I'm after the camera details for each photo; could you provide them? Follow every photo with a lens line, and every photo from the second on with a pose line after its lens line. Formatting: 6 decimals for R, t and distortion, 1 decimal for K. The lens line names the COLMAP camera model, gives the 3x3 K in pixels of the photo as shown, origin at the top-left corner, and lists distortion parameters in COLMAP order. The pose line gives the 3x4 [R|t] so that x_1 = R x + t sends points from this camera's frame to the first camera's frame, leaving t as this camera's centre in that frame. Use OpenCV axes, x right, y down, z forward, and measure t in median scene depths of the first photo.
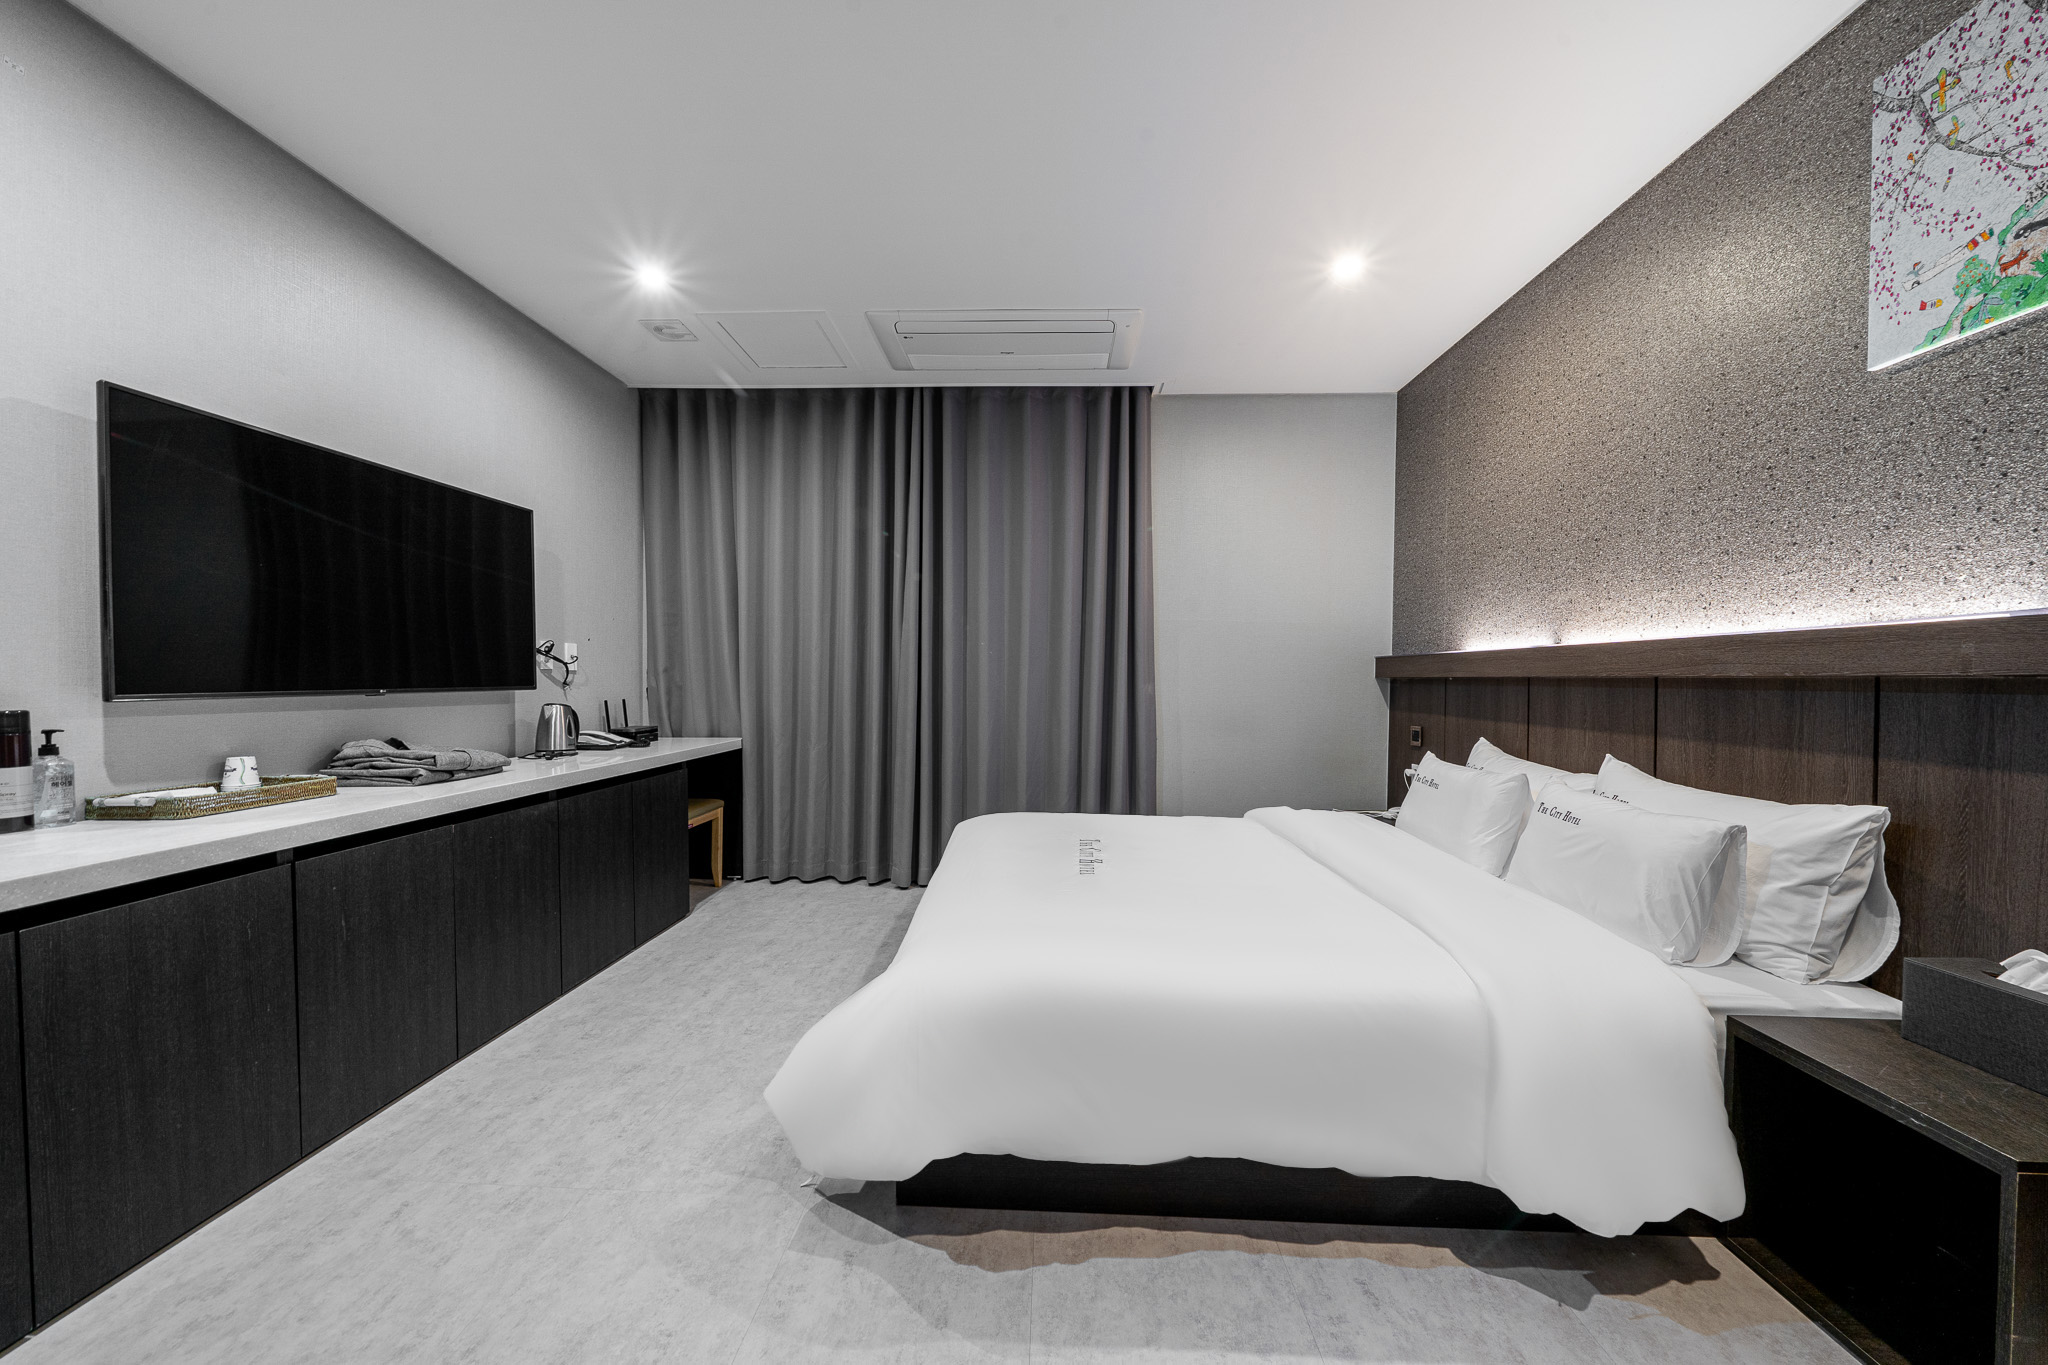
lens RADIAL K [[711.8, 0, 1024.0], [0, 711.8, 682.5], [0, 0, 1]] dist [-0.000863, 0.000247]
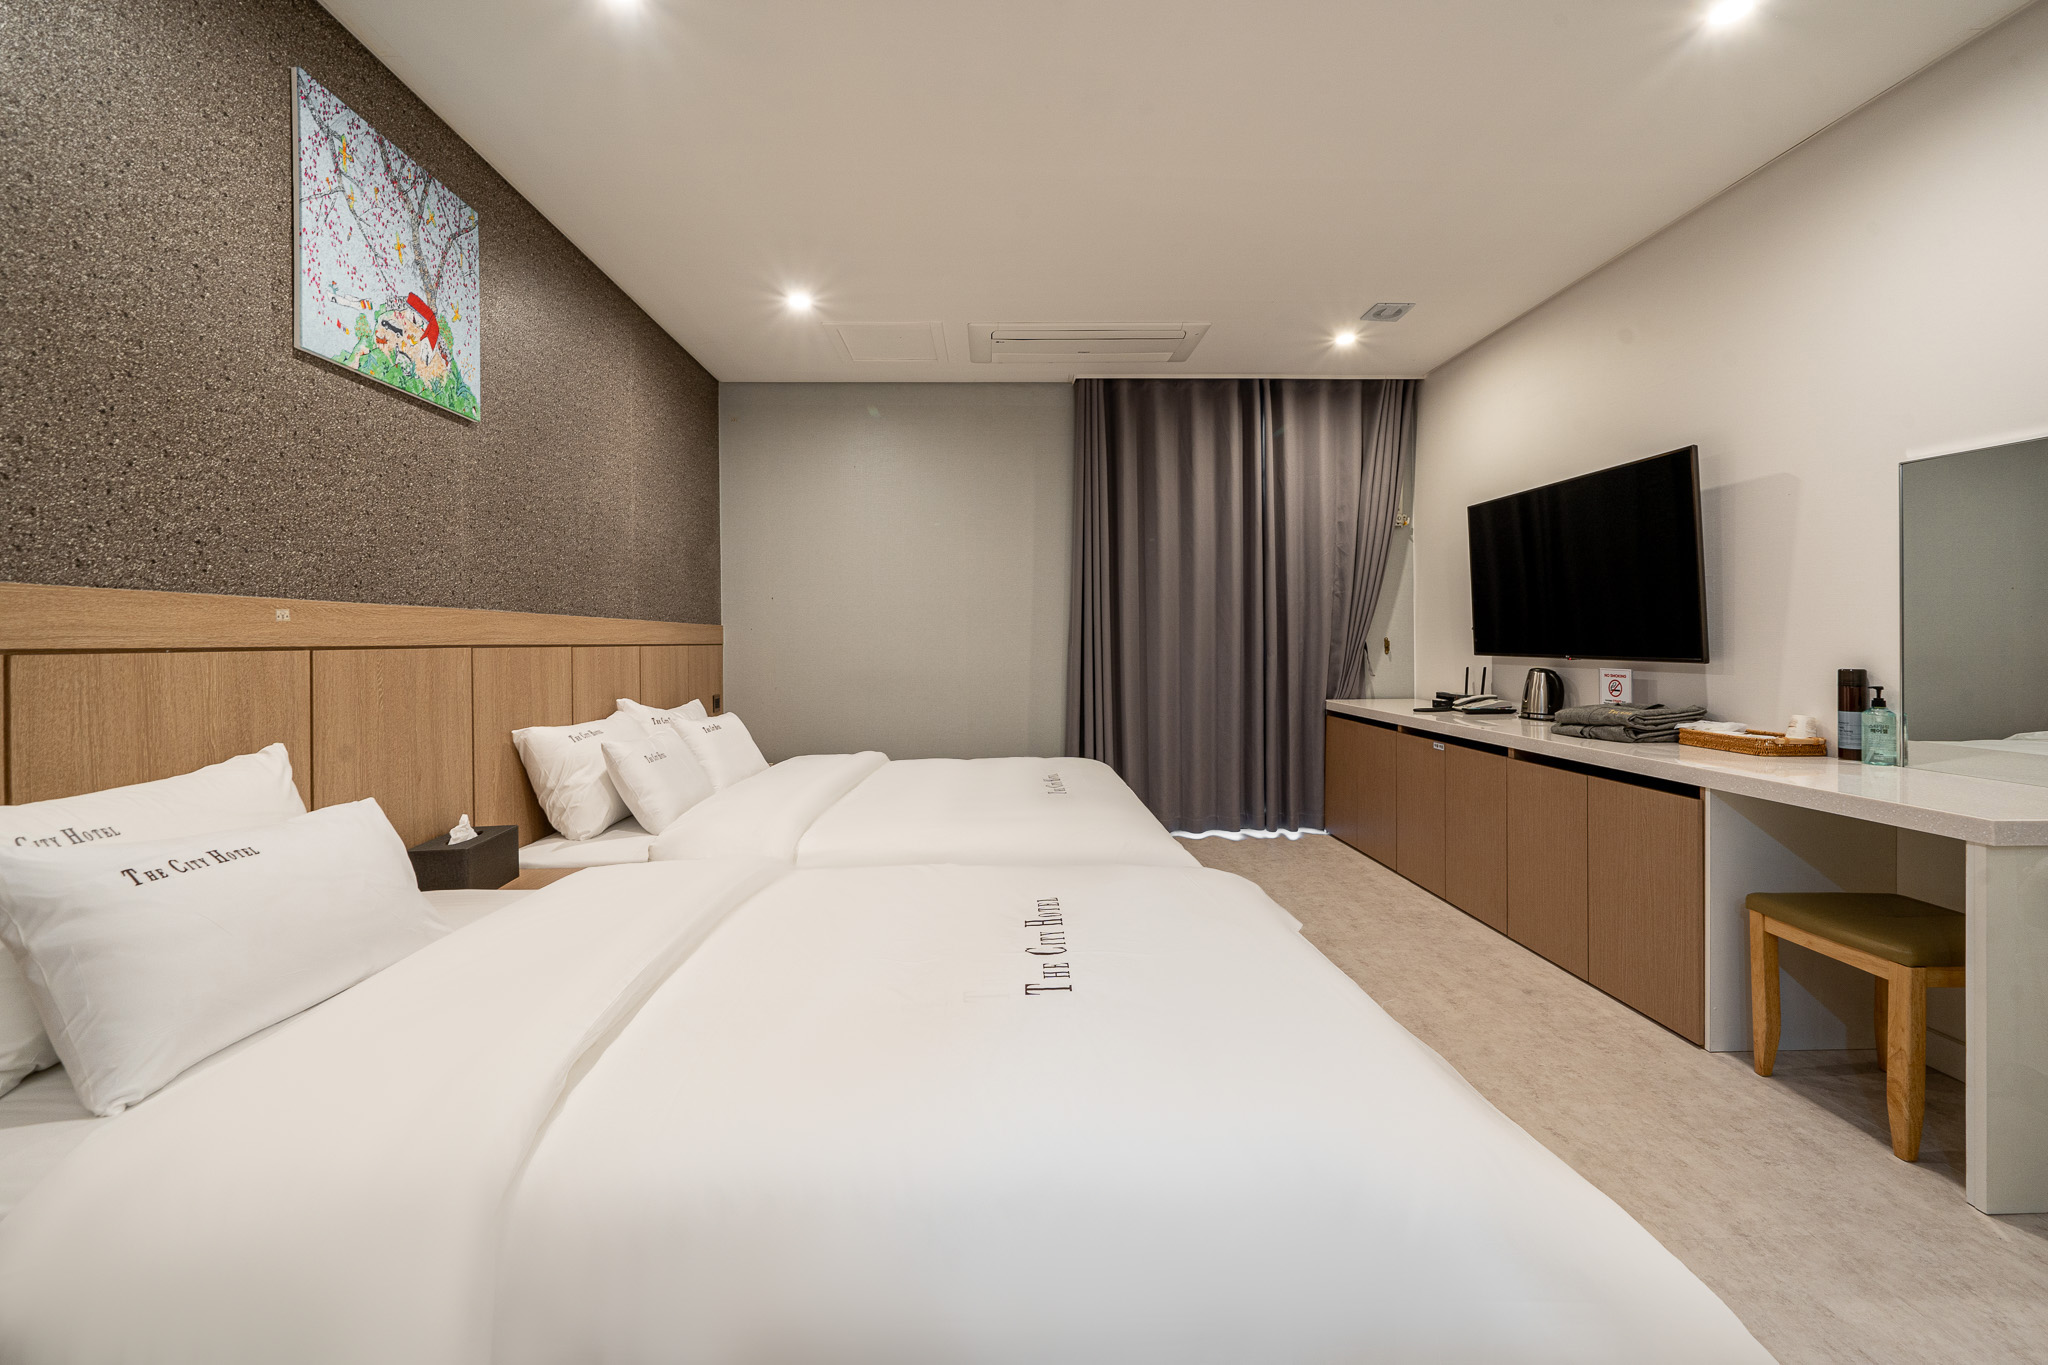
lens RADIAL K [[817.4, 0, 1023.9], [0, 817.4, 639.2], [0, 0, 1]] dist [-0.000712, -0.000176]
pose [[-0.996751, -0.001198, -0.080534, 0.205072], [-0.001595, 0.999987, 0.004871, -0.018456], [0.080527, 0.004984, -0.996740, 1.937002]]
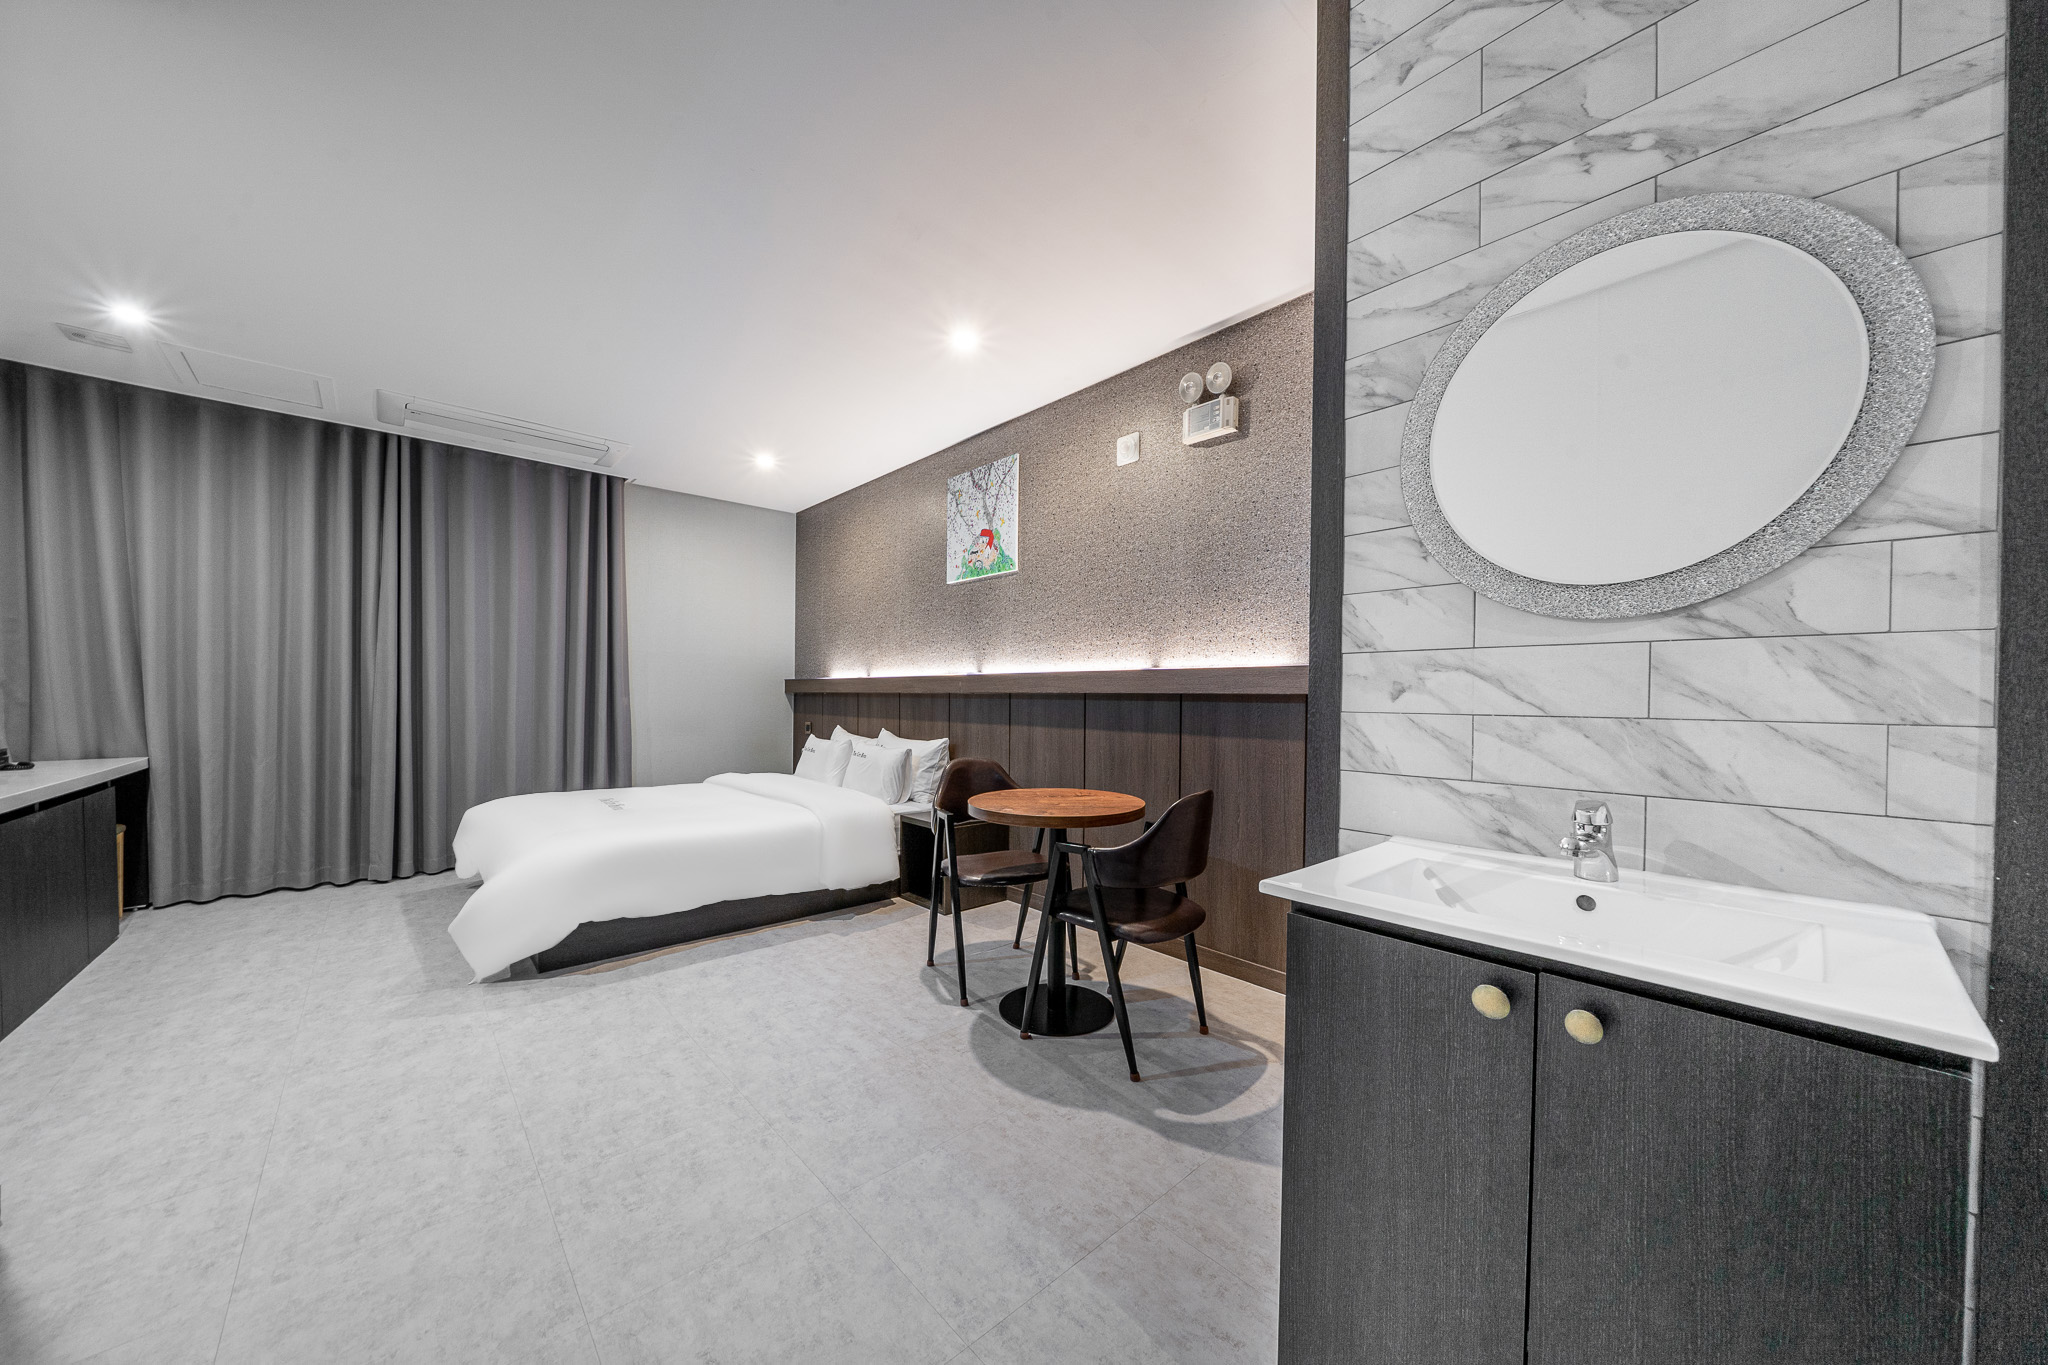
lens RADIAL K [[715.7, 0, 1026.6], [0, 715.7, 703.9], [0, 0, 1]] dist [-0.000893, -0.000060]
pose [[0.715943, -0.013101, 0.698036, -0.473150], [0.004961, 0.999894, 0.013679, -0.002244], [-0.698141, -0.006330, 0.715932, -1.050669]]
